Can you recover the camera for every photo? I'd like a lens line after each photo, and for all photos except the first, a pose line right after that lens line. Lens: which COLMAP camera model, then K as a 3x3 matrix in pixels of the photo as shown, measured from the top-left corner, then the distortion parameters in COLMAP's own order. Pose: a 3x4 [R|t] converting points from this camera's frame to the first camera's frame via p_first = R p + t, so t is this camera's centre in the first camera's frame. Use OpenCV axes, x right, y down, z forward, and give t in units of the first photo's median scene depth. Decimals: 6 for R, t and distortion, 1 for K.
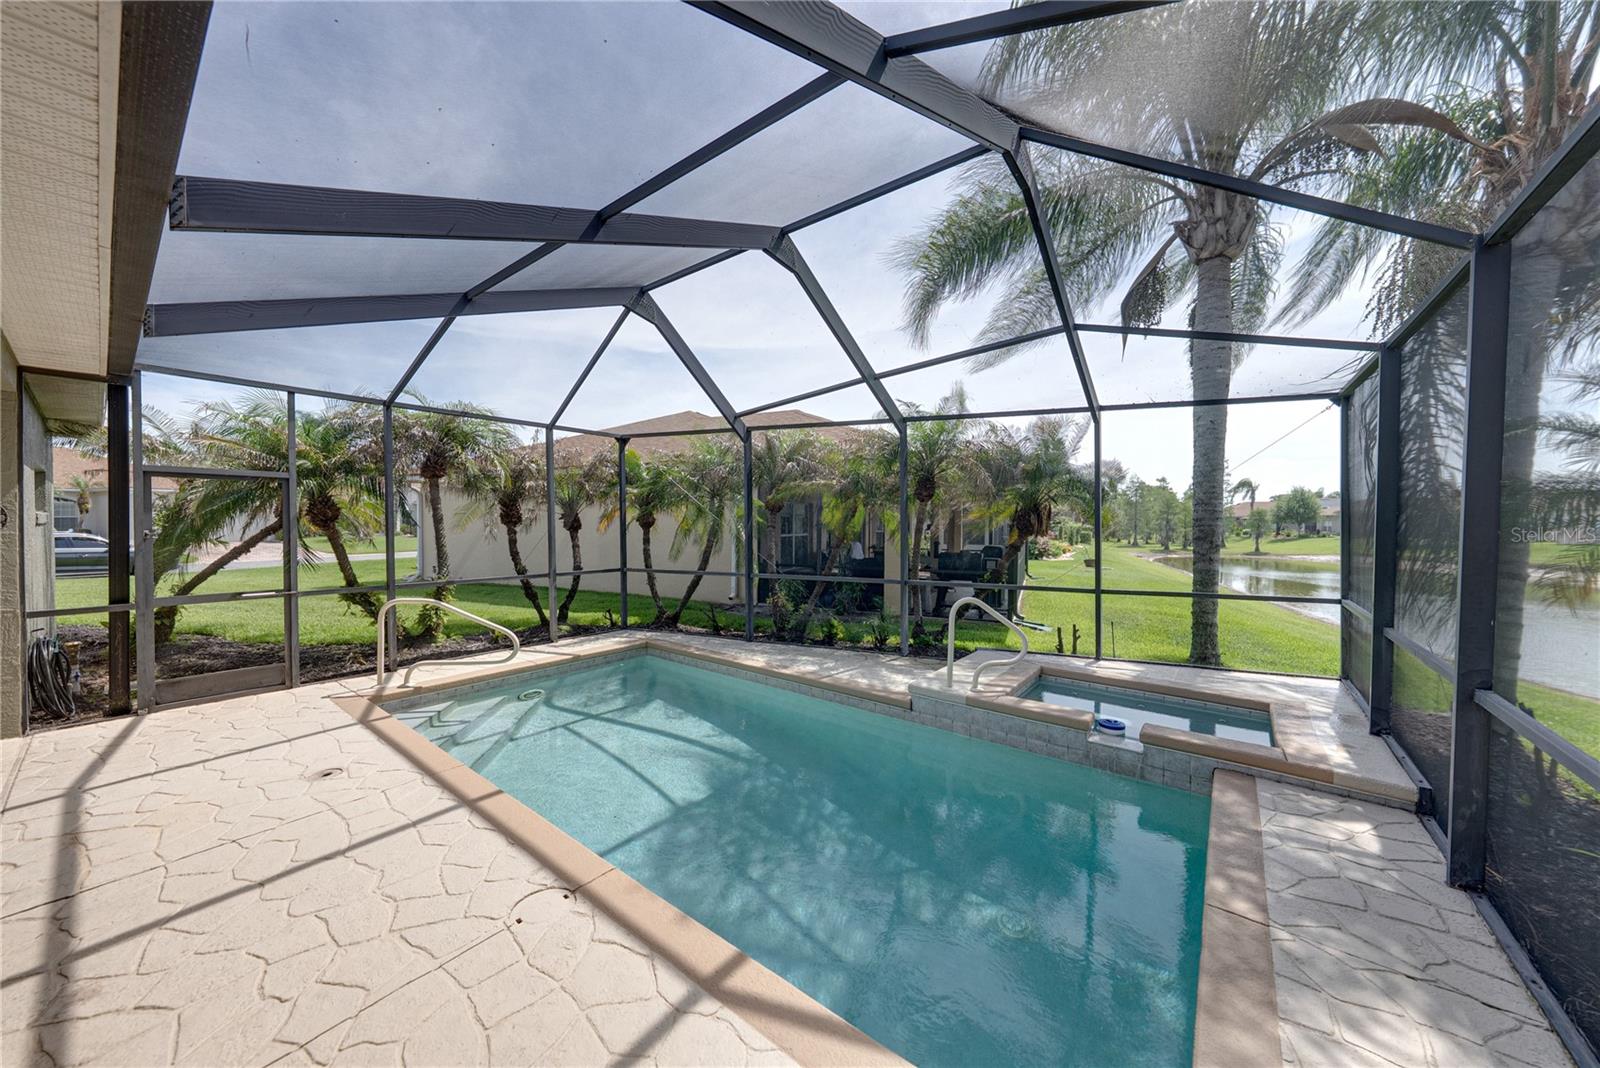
lens RADIAL K [[548.5, 0, 805.3], [0, 548.5, 531.5], [0, 0, 1]] dist [-0.004661, 0.000441]
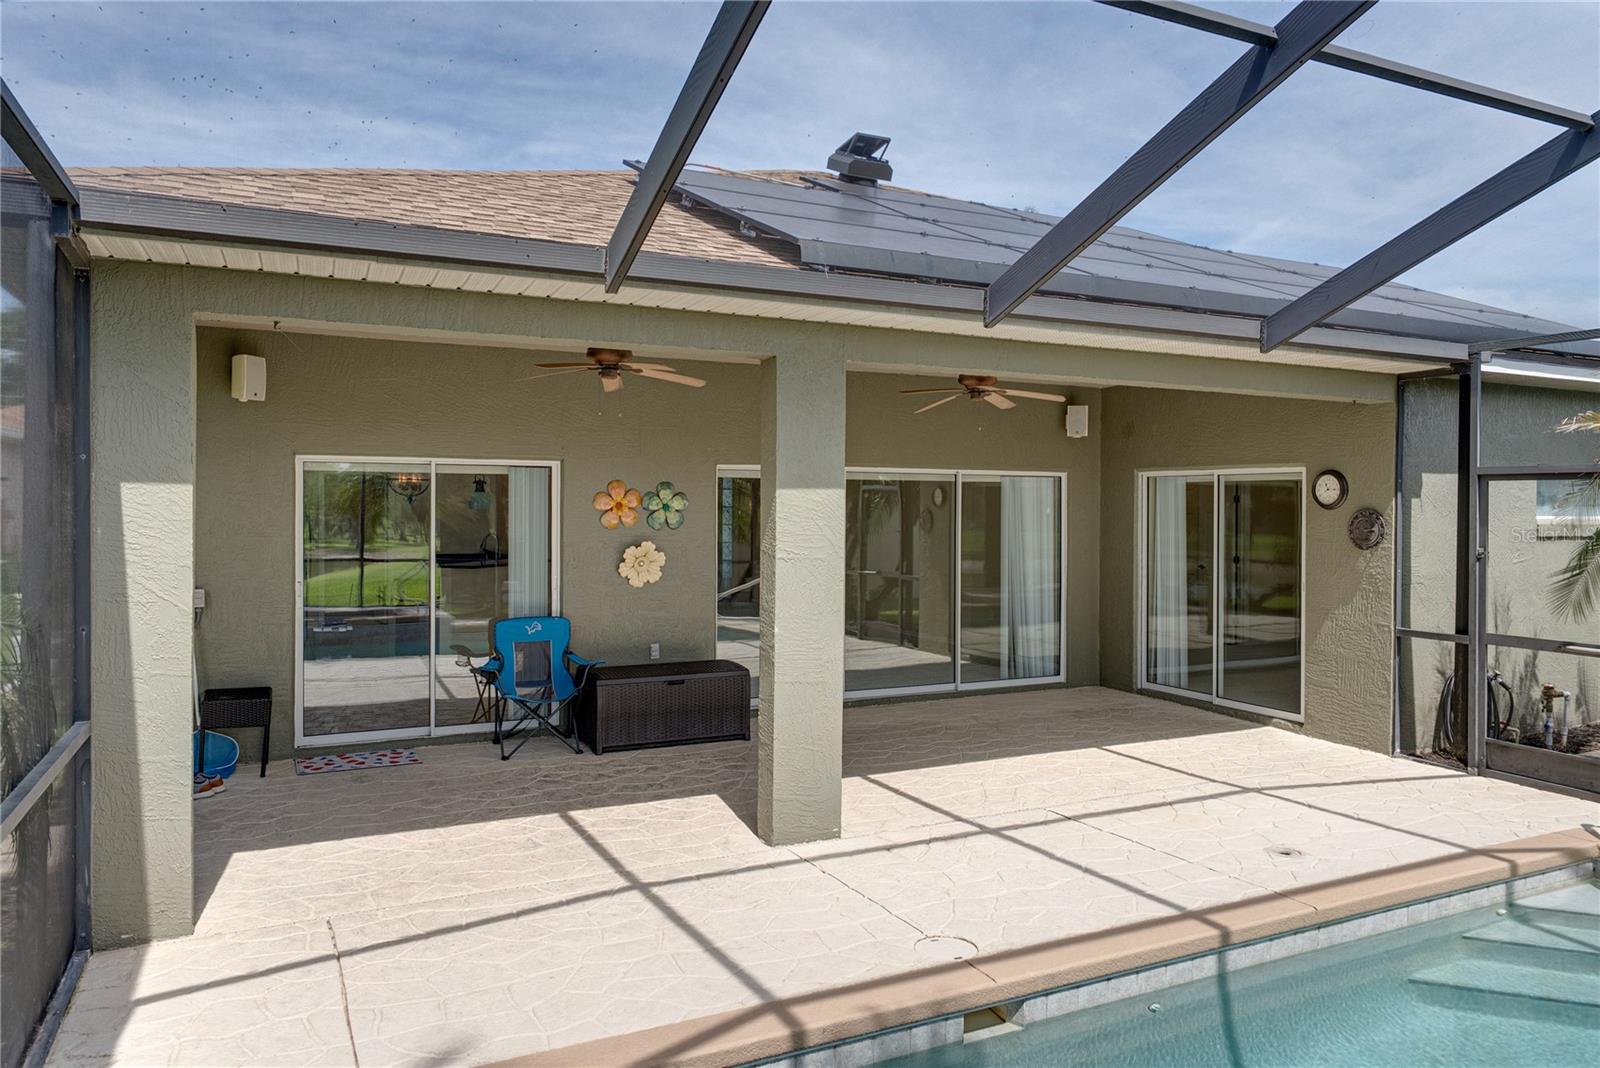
lens RADIAL K [[1087.8, 0, 796.7], [0, 1087.8, 512.2], [0, 0, 1]] dist [-0.003869, 0.009226]
pose [[-0.441504, -0.000992, -0.897259, 0.515813], [-0.026174, 0.999588, 0.011774, -0.036333], [0.896878, 0.028683, -0.441348, 0.604257]]
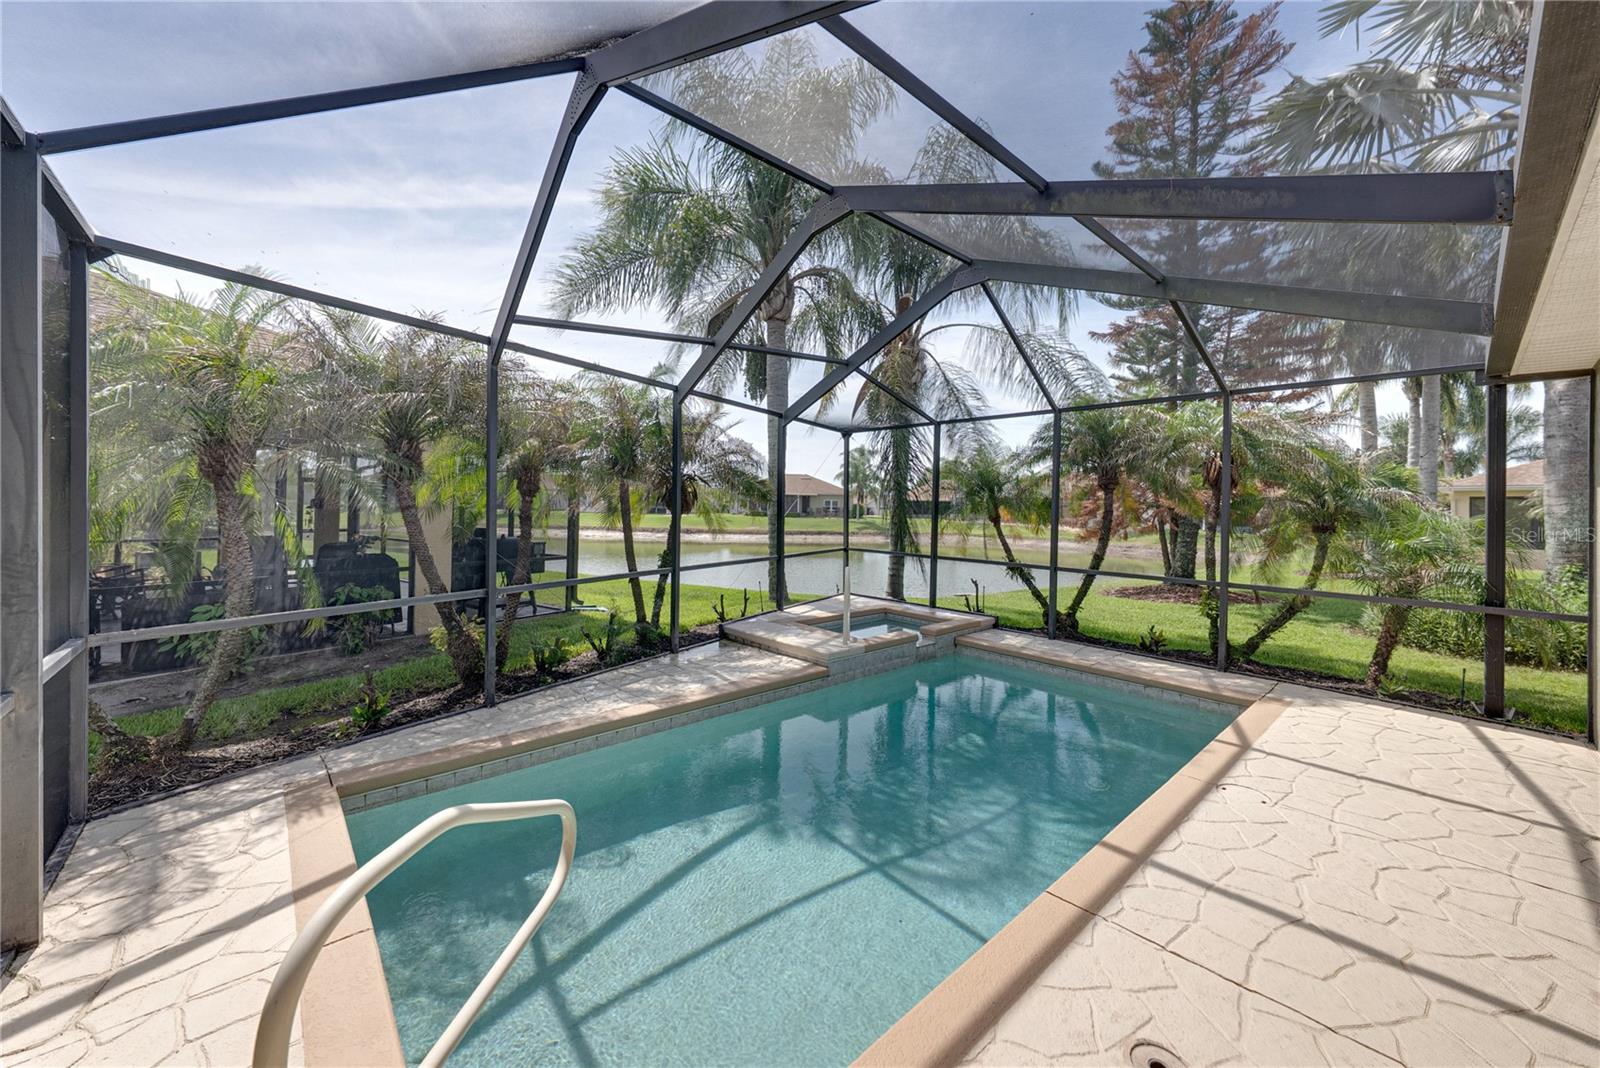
lens RADIAL K [[597.5, 0, 807.3], [0, 597.5, 492.2], [0, 0, 1]] dist [-0.005109, 0.000855]
pose [[0.164236, 0.016167, 0.986289, -0.819865], [0.000260, 0.999865, -0.016433, -0.019255], [-0.986421, 0.002955, 0.164210, 0.700393]]
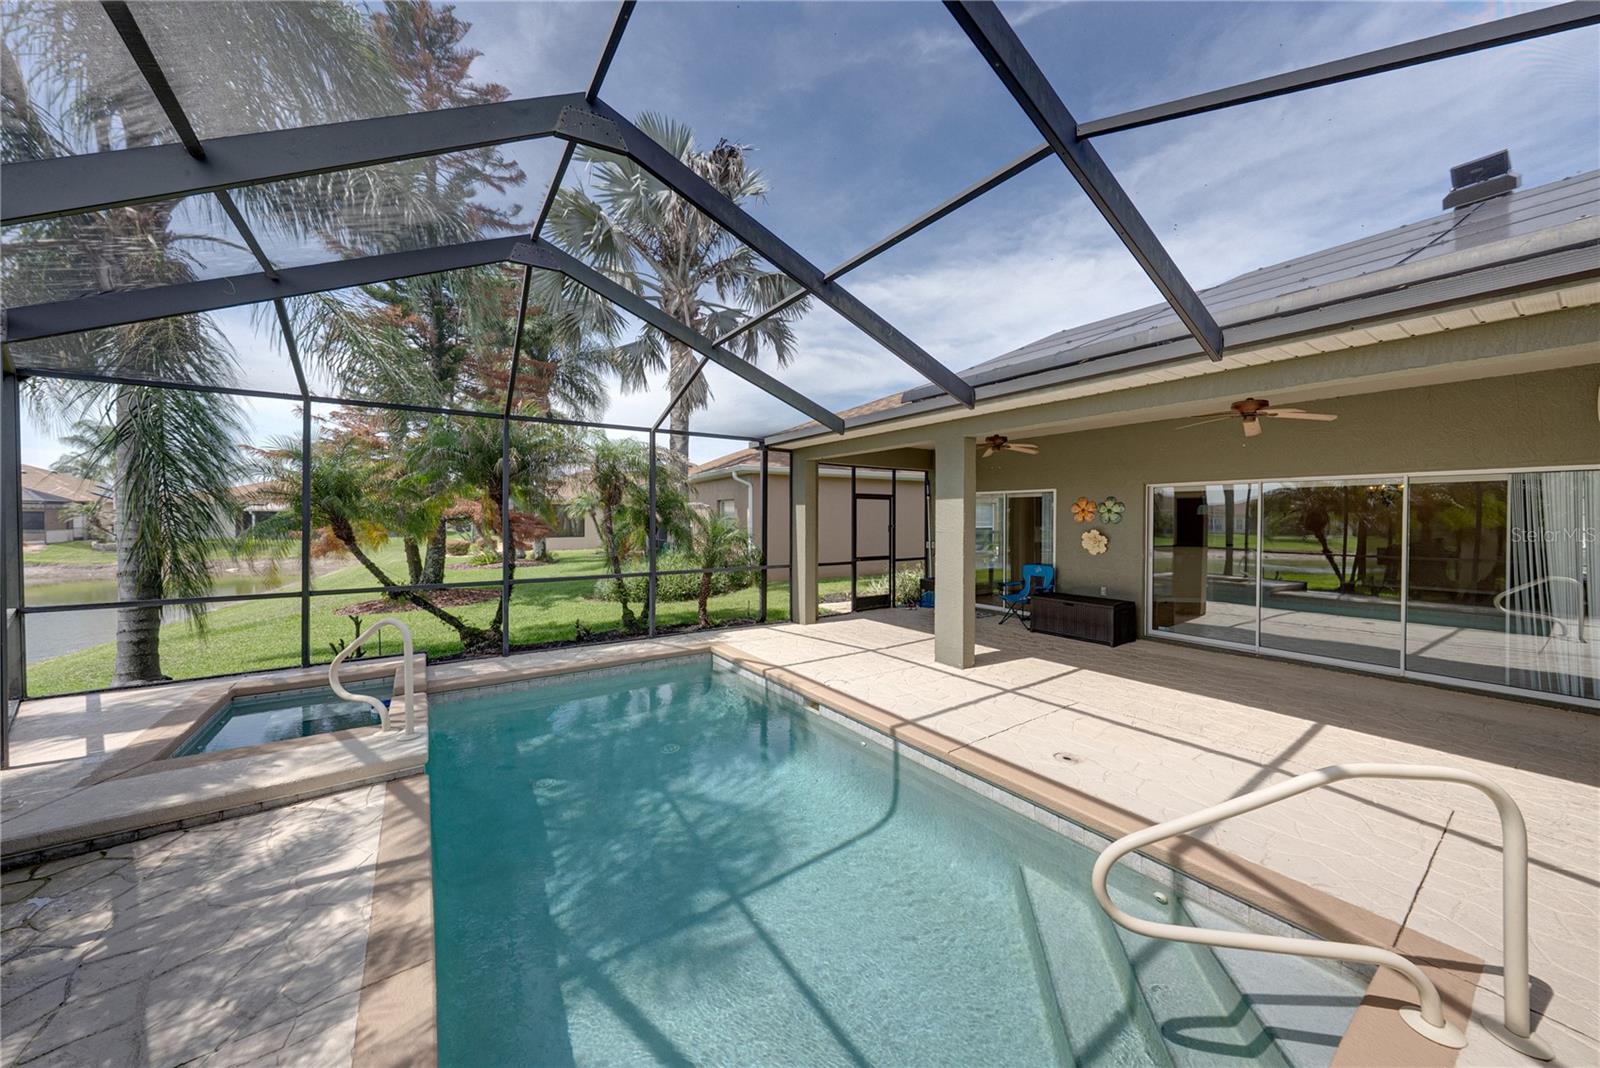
lens RADIAL K [[548.5, 0, 801.2], [0, 548.5, 526.0], [0, 0, 1]] dist [-0.004661, 0.000441]
pose [[-0.952452, -0.010887, 0.304495, -0.401797], [0.000631, 0.999289, 0.037700, -0.035304], [-0.304689, 0.036099, -0.951768, 1.259483]]
